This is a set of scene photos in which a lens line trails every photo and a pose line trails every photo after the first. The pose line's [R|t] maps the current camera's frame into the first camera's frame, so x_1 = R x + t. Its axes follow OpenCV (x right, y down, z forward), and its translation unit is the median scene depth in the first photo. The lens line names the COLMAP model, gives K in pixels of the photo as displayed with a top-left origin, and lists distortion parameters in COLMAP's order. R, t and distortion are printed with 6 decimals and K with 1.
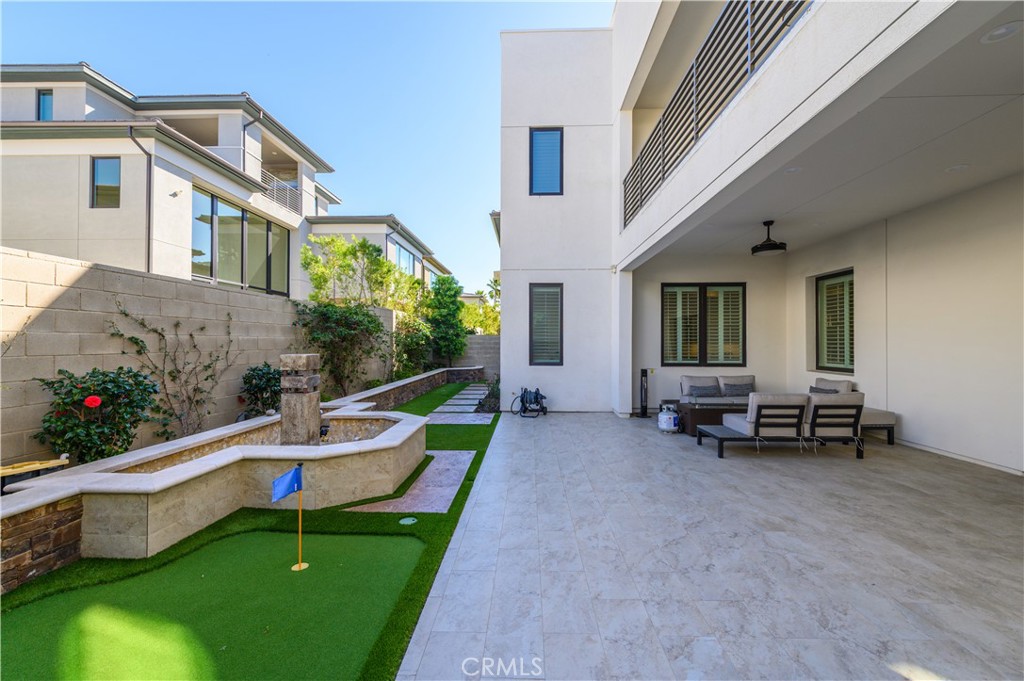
lens RADIAL K [[414.2, 0, 518.3], [0, 414.2, 341.3], [0, 0, 1]] dist [0.009089, -0.001535]
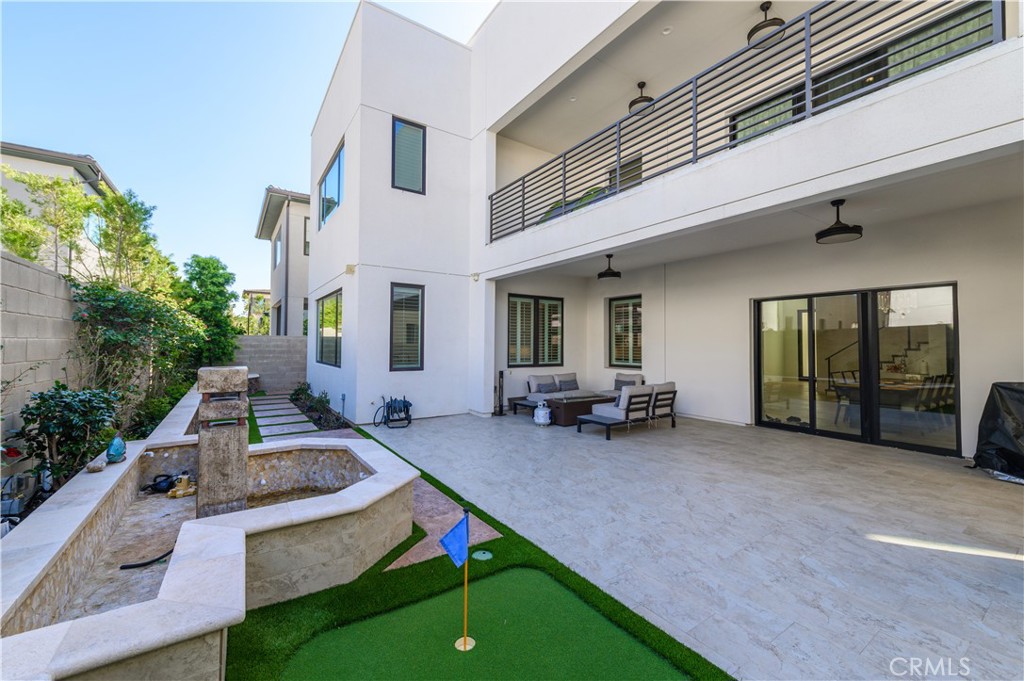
lens RADIAL K [[408.3, 0, 515.8], [0, 408.3, 336.9], [0, 0, 1]] dist [0.008062, -0.000987]
pose [[0.807868, 0.014345, 0.589189, -0.468890], [-0.006043, 0.999853, -0.016058, -0.008987], [-0.589333, 0.009413, 0.807835, 0.167436]]
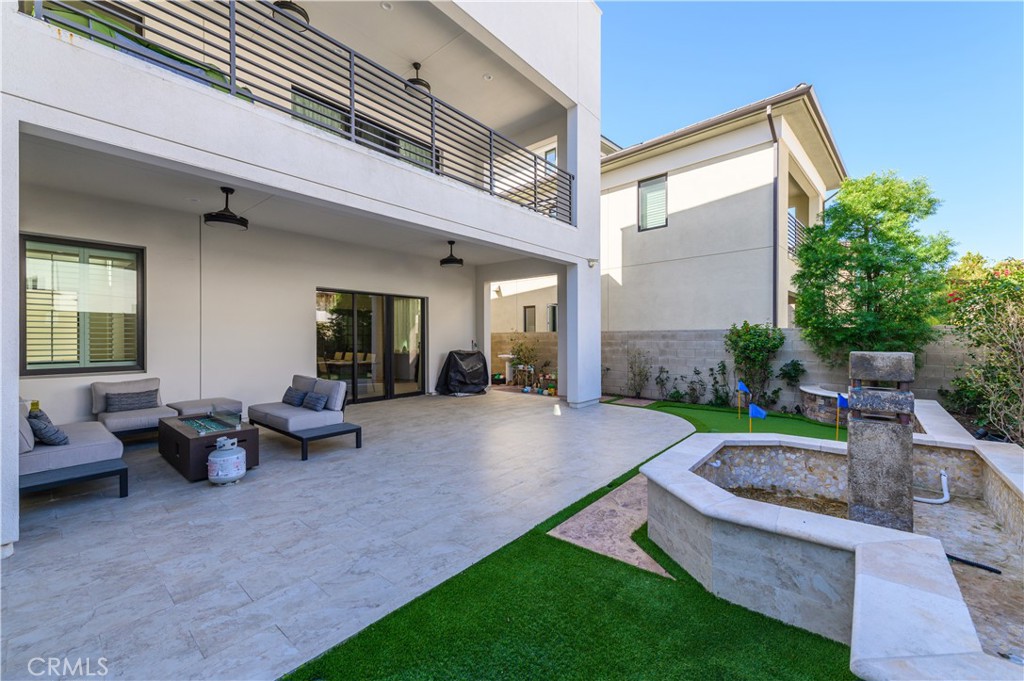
lens RADIAL K [[414.2, 0, 513.8], [0, 414.2, 335.9], [0, 0, 1]] dist [0.009089, -0.001535]
pose [[-0.778038, -0.002751, 0.628211, -0.431097], [-0.005976, 0.999978, -0.003022, 0.012178], [-0.628188, -0.006106, -0.778037, 1.547869]]
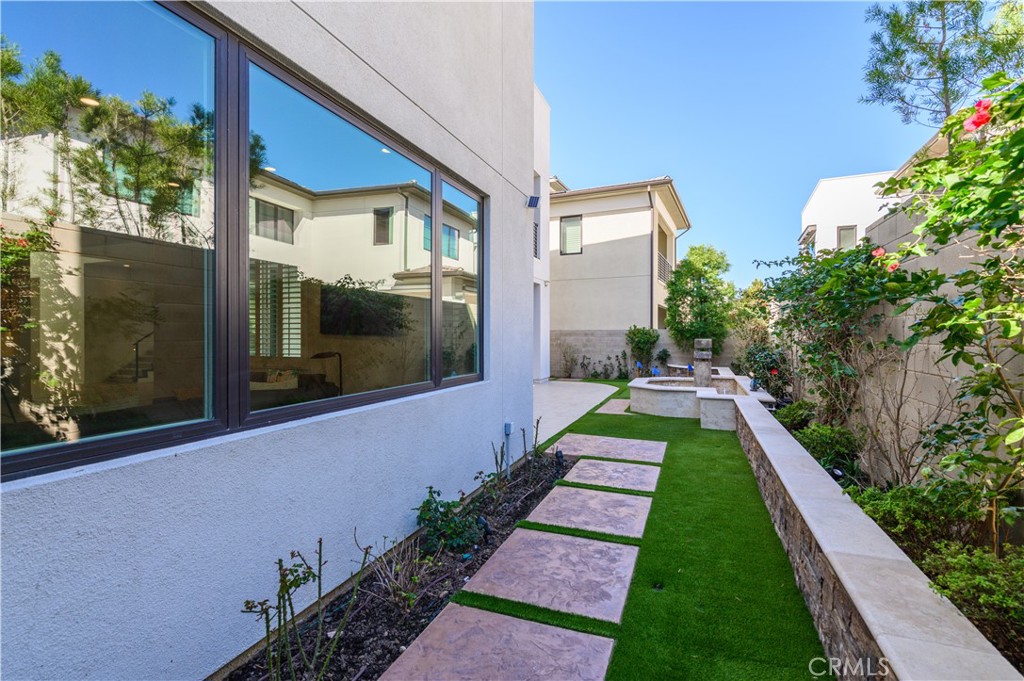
lens RADIAL K [[455.8, 0, 519.0], [0, 455.8, 337.0], [0, 0, 1]] dist [0.001189, 0.000130]
pose [[-0.936758, -0.005728, 0.349931, -0.416078], [-0.002234, 0.999944, 0.010387, -0.006940], [-0.349971, 0.008949, -0.936718, 2.544789]]
